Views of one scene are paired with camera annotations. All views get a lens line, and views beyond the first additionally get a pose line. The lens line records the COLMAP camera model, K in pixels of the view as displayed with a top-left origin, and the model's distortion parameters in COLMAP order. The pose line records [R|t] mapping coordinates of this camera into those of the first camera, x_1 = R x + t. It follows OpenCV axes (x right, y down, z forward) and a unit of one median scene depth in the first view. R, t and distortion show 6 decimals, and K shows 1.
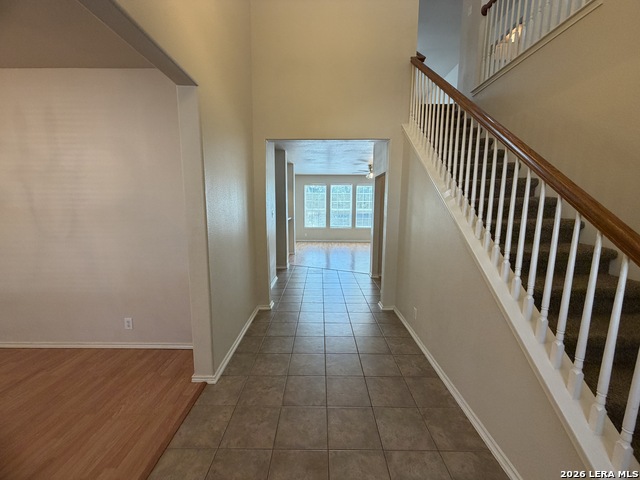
lens RADIAL K [[255.5, 0, 320.1], [0, 255.5, 242.7], [0, 0, 1]] dist [0.004456, 0.000115]
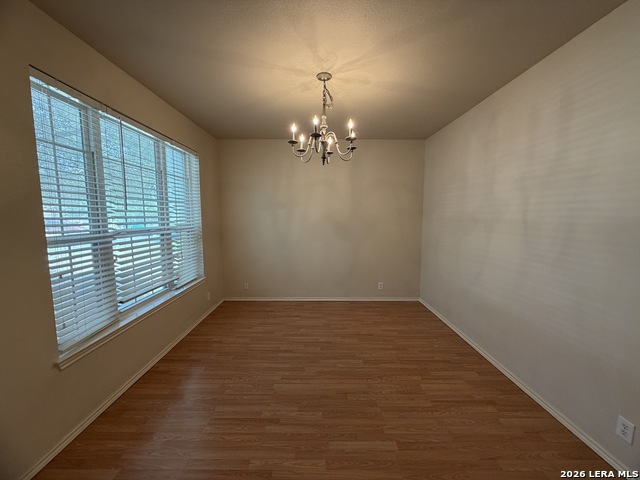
lens RADIAL K [[255.5, 0, 319.2], [0, 255.5, 238.7], [0, 0, 1]] dist [0.004456, 0.000115]
pose [[0.010227, 0.092064, -0.995701, -0.251805], [-0.138380, 0.986302, 0.089773, -0.052670], [0.990326, 0.136867, 0.022827, 0.293472]]
